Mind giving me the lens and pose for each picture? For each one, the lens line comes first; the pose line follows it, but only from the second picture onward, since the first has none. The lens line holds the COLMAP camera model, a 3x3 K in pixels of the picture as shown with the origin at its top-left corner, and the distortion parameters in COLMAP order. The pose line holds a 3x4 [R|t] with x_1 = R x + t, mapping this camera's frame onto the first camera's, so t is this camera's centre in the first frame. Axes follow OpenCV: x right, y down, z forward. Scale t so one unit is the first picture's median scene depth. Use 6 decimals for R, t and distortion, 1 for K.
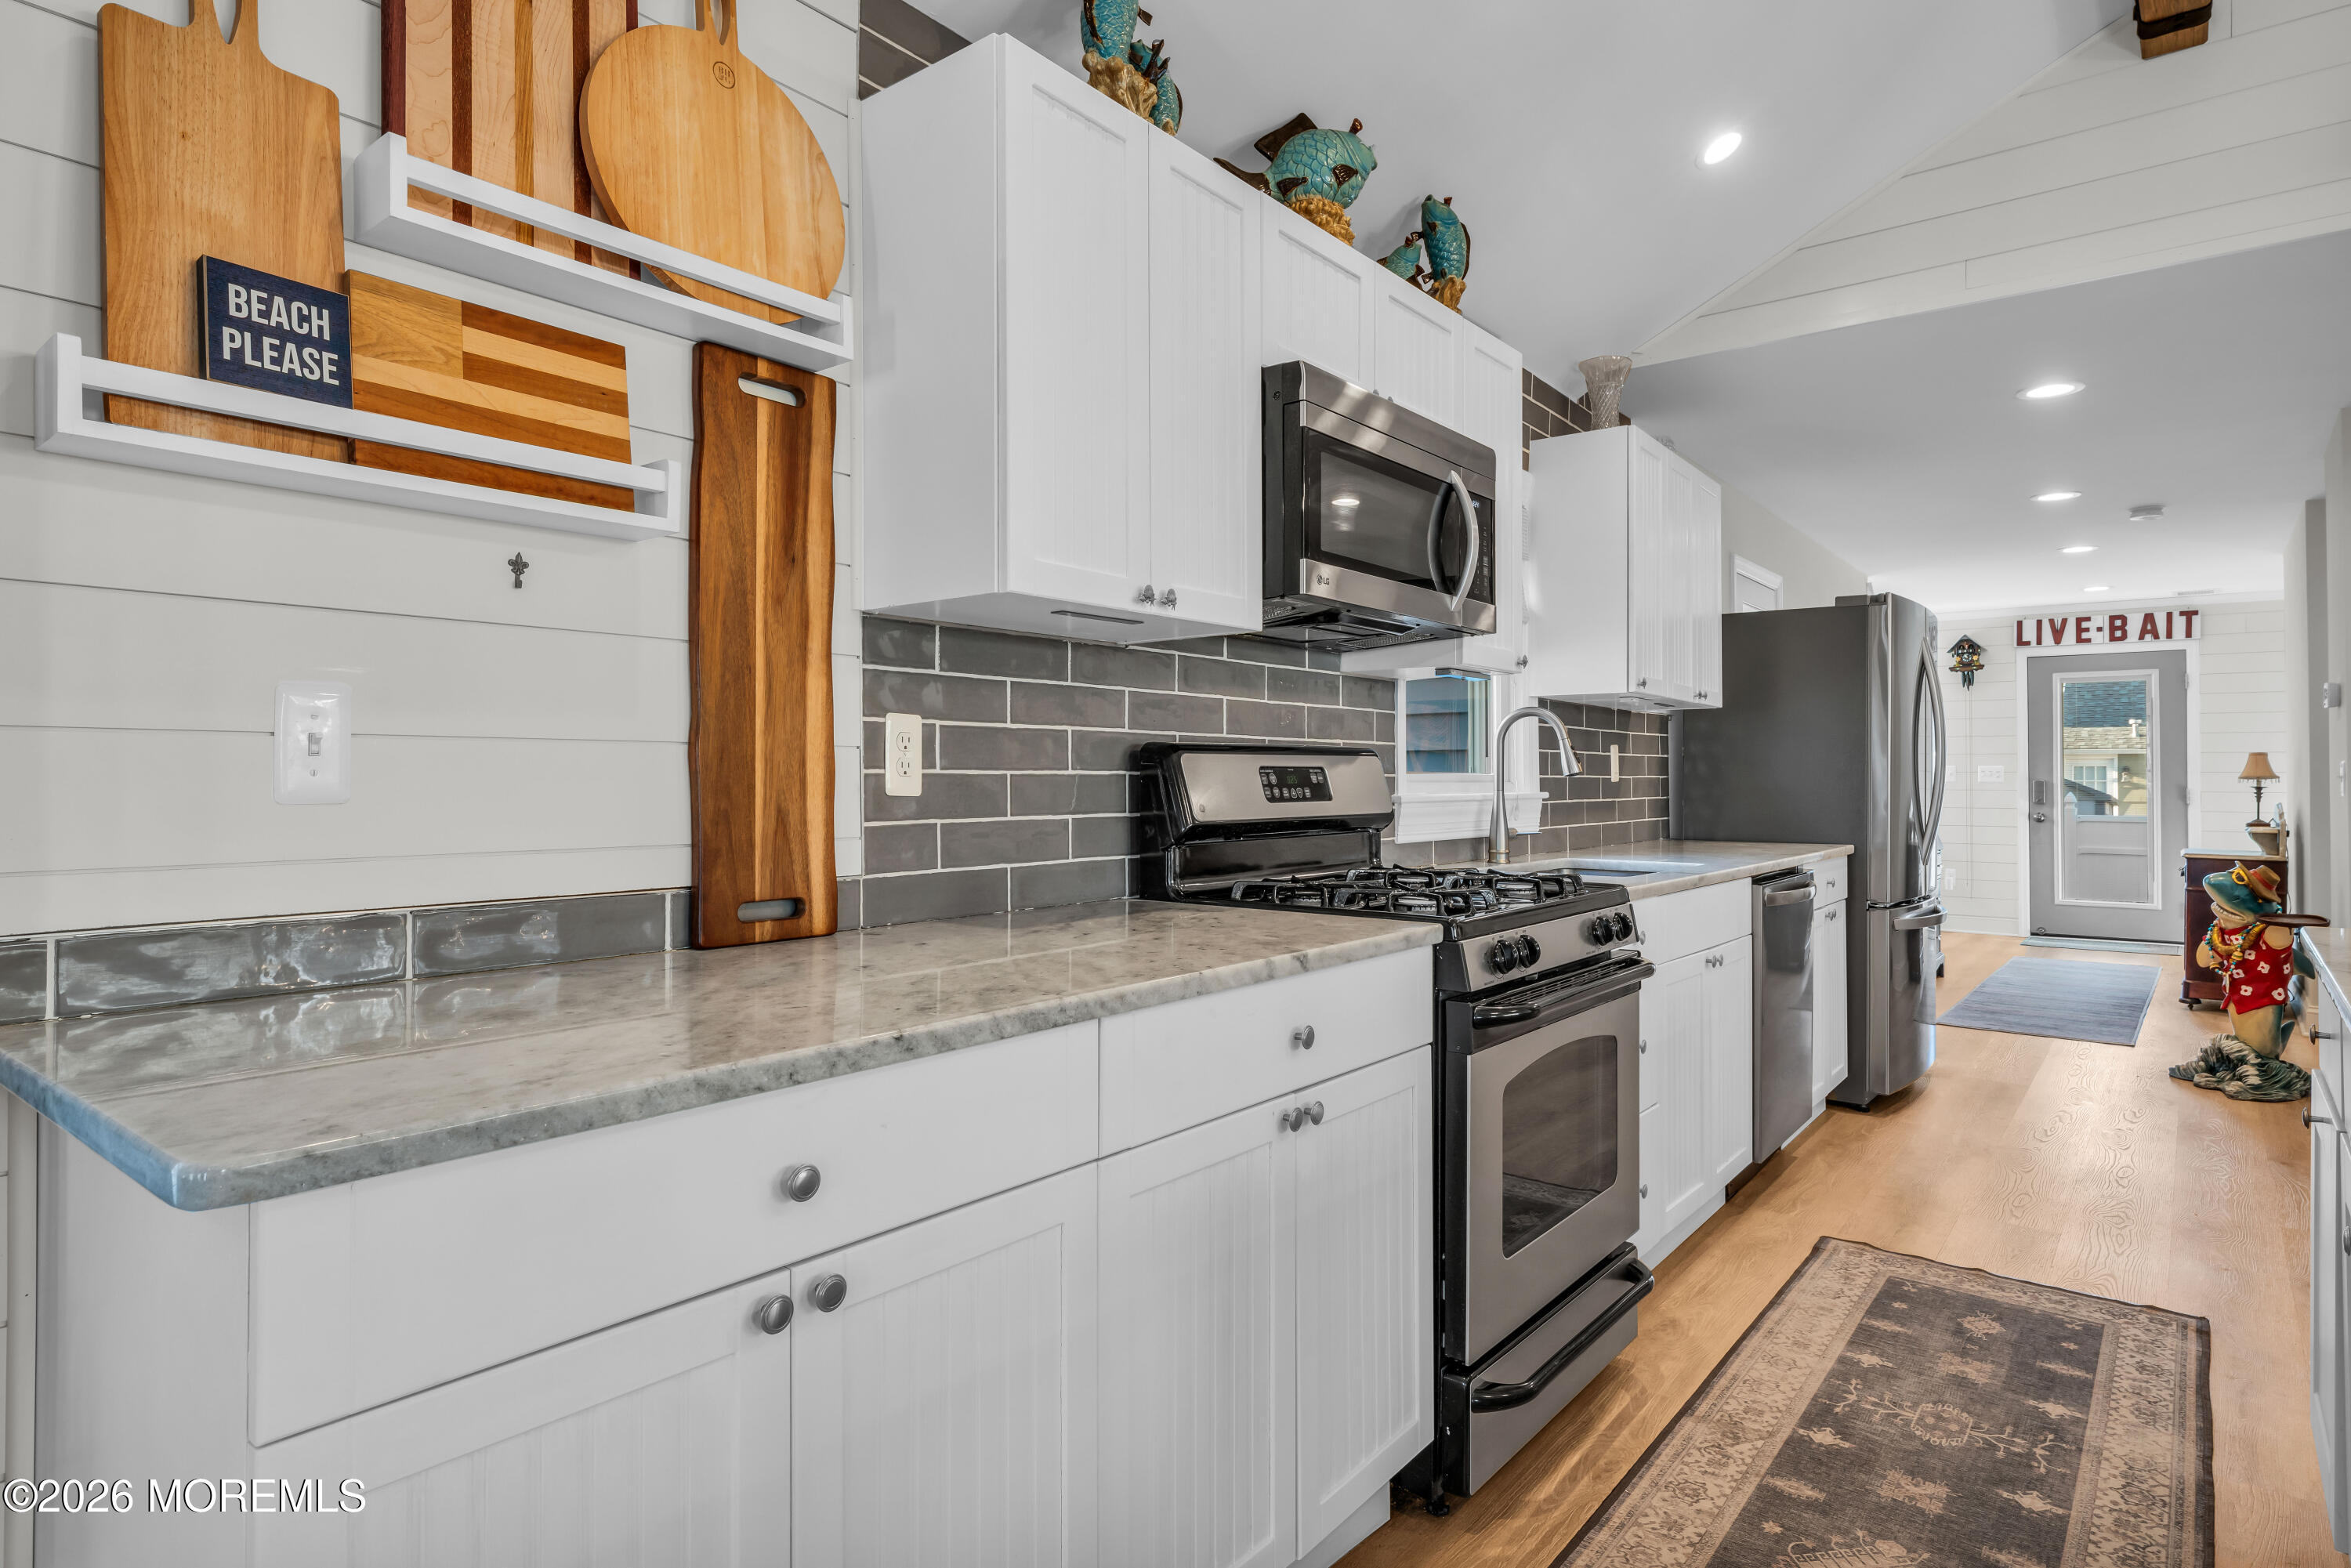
lens RADIAL K [[1281.1, 0, 1184.3], [0, 1281.1, 761.9], [0, 0, 1]] dist [0.000093, 0.001765]
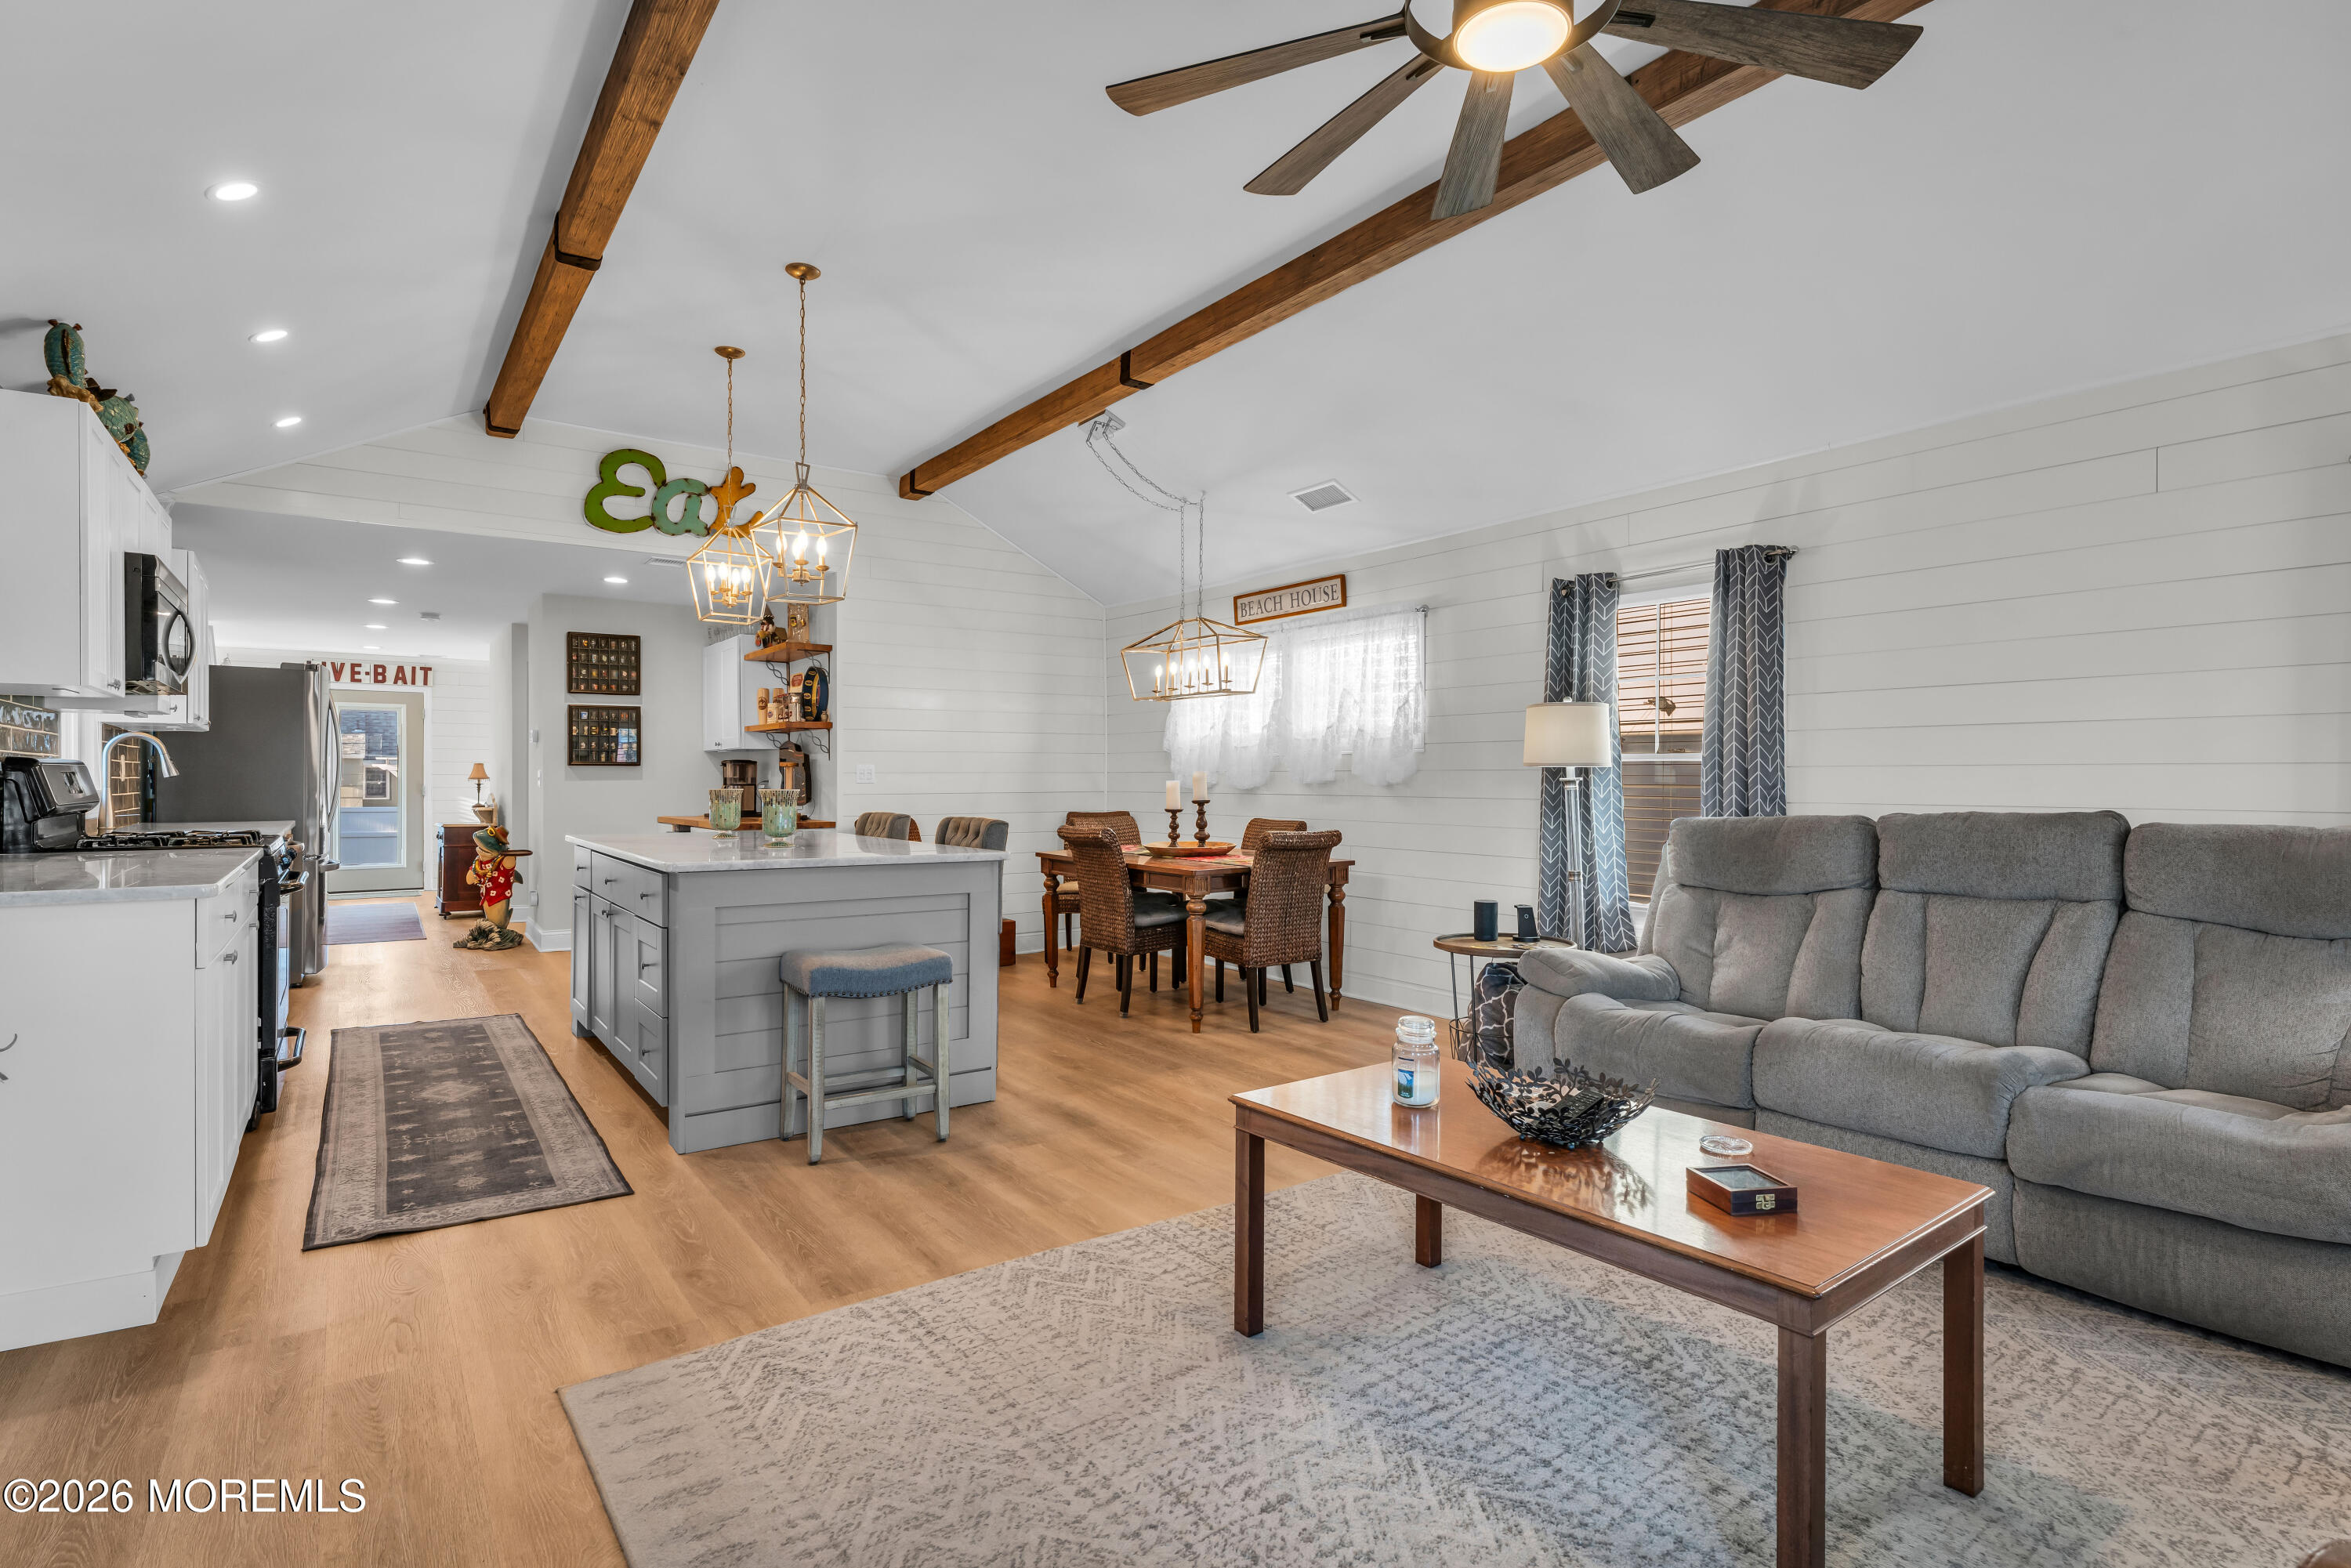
lens RADIAL K [[1147.3, 0, 1160.8], [0, 1147.3, 782.1], [0, 0, 1]] dist [-0.004659, 0.000745]
pose [[0.284103, -0.001727, 0.958792, -0.779210], [-0.013659, 0.999890, 0.005849, -0.008684], [-0.958697, -0.014758, 0.284048, -0.630557]]
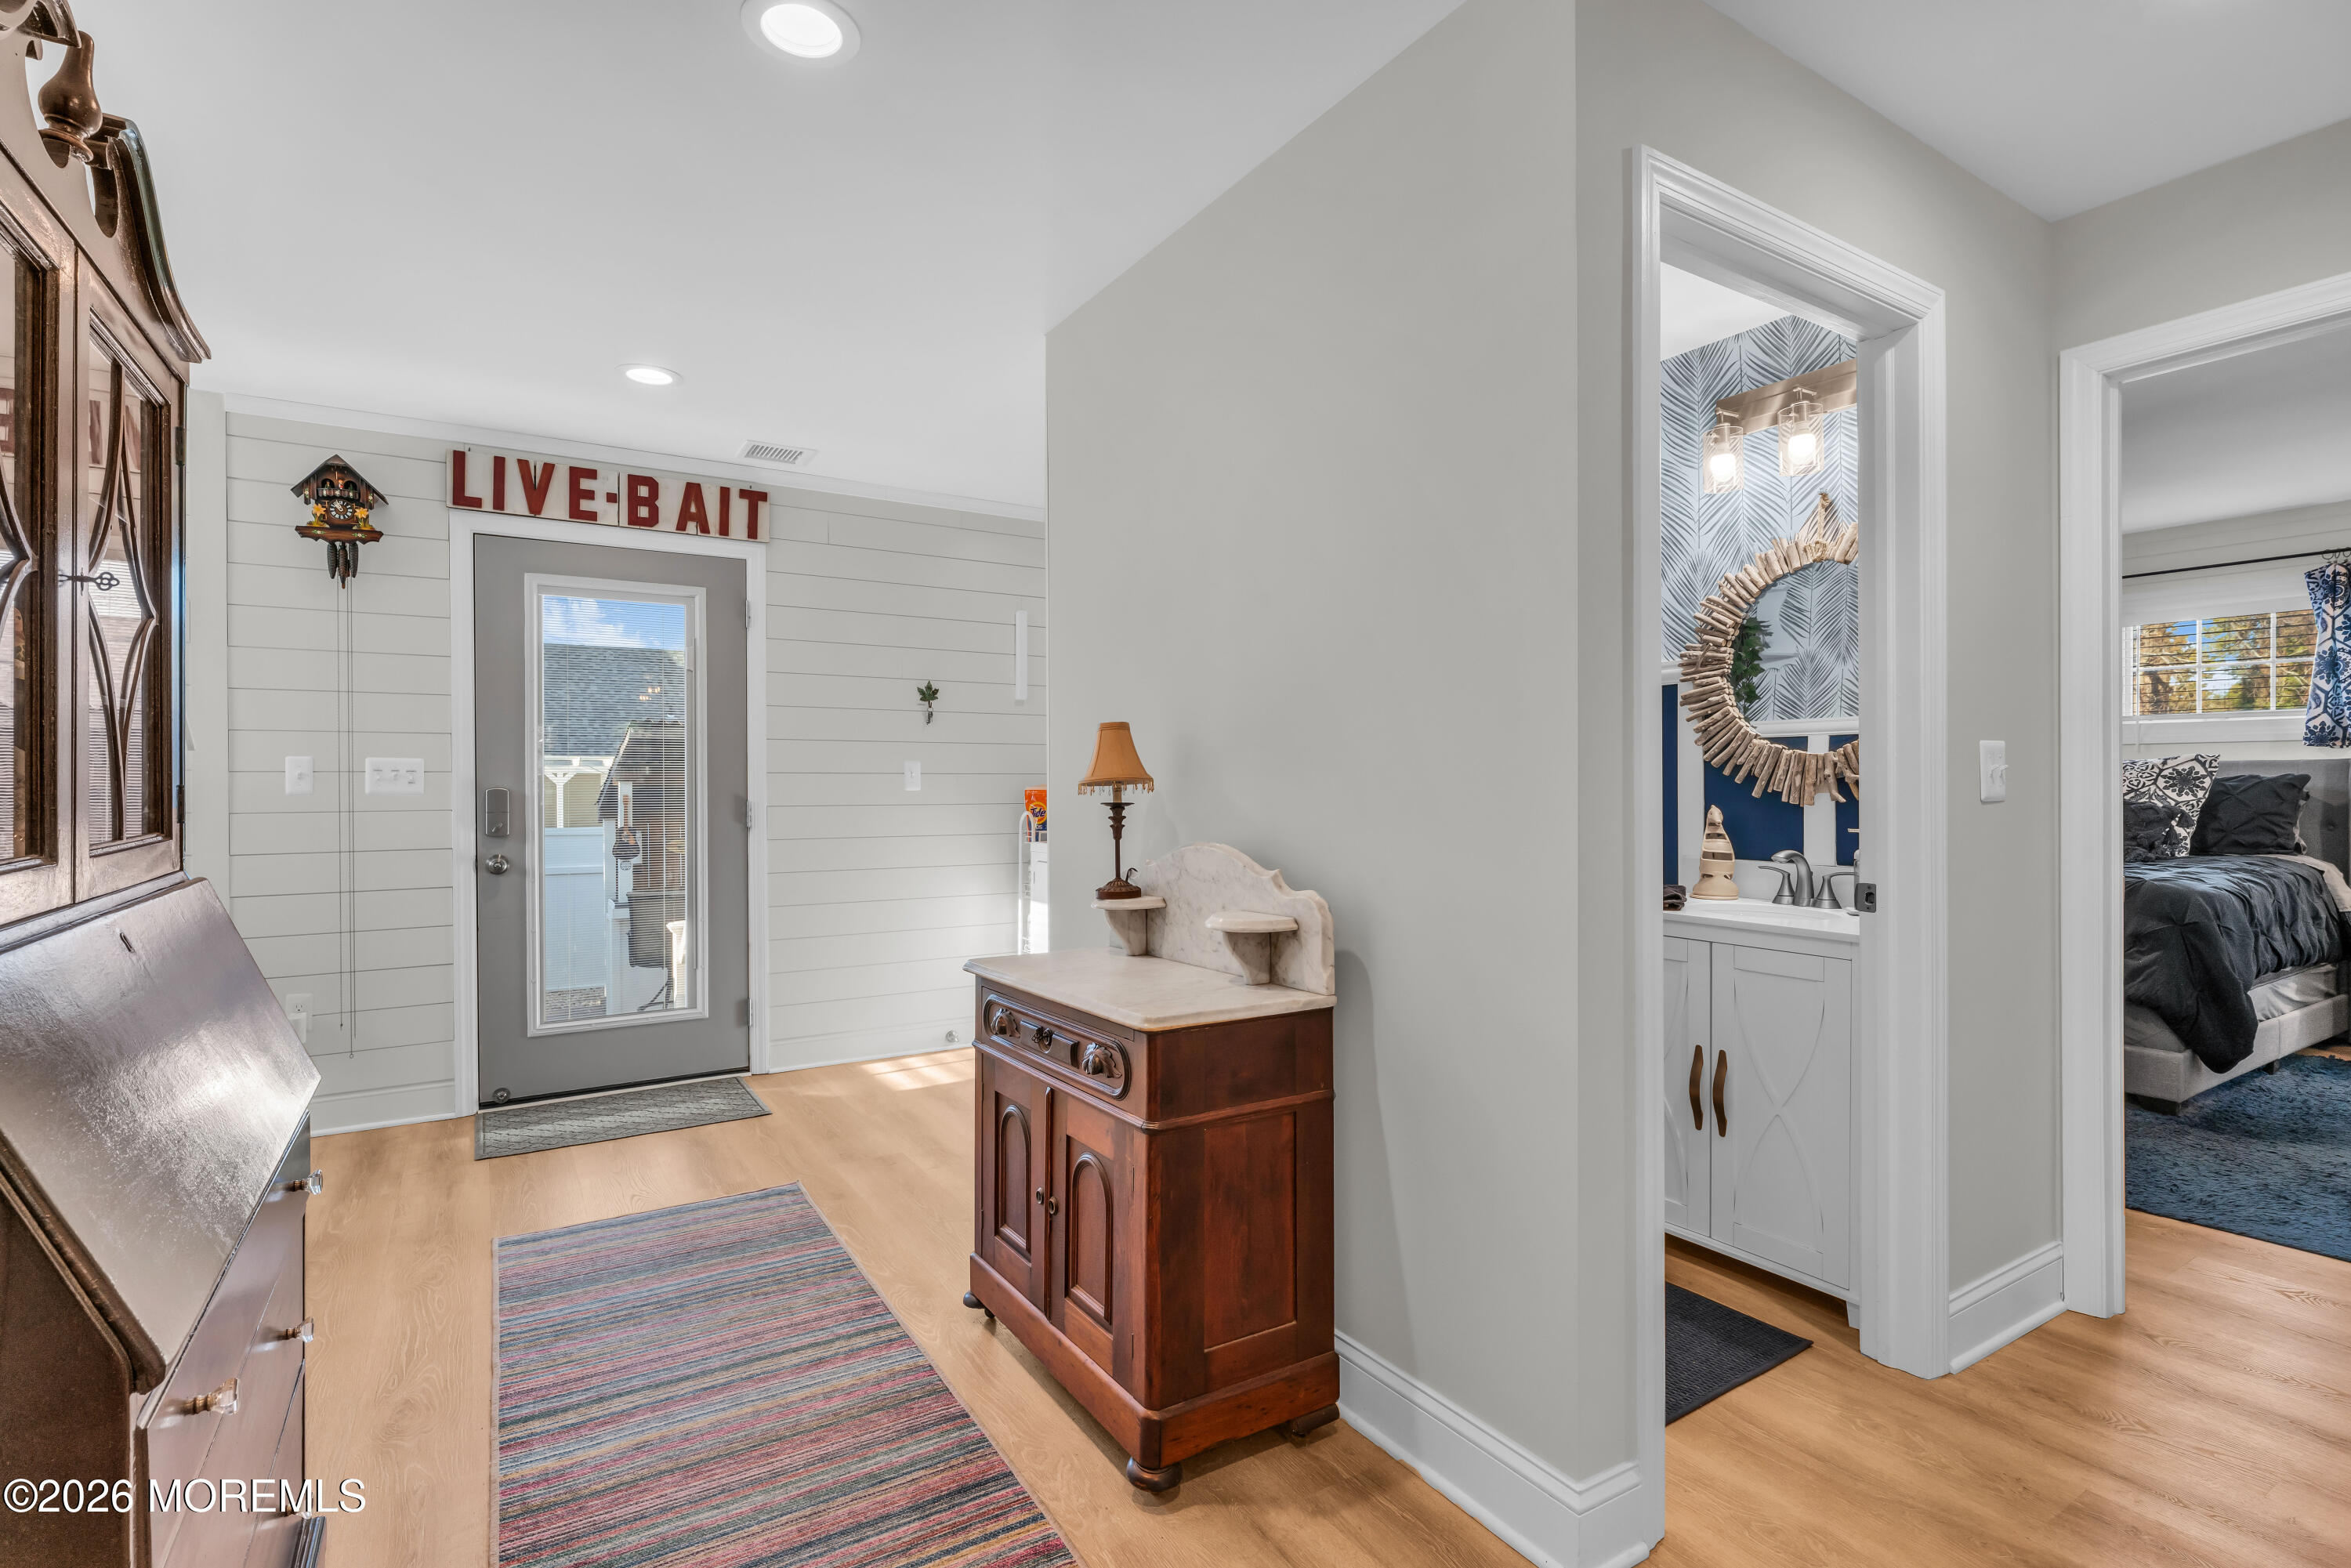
lens RADIAL K [[1131.3, 0, 1191.2], [0, 1131.3, 793.0], [0, 0, 1]] dist [-0.002856, 0.000095]
pose [[0.340722, -0.010749, 0.940103, 1.122187], [-0.008502, 0.999859, 0.014514, 0.023321], [-0.940126, -0.012938, 0.340582, 1.927303]]
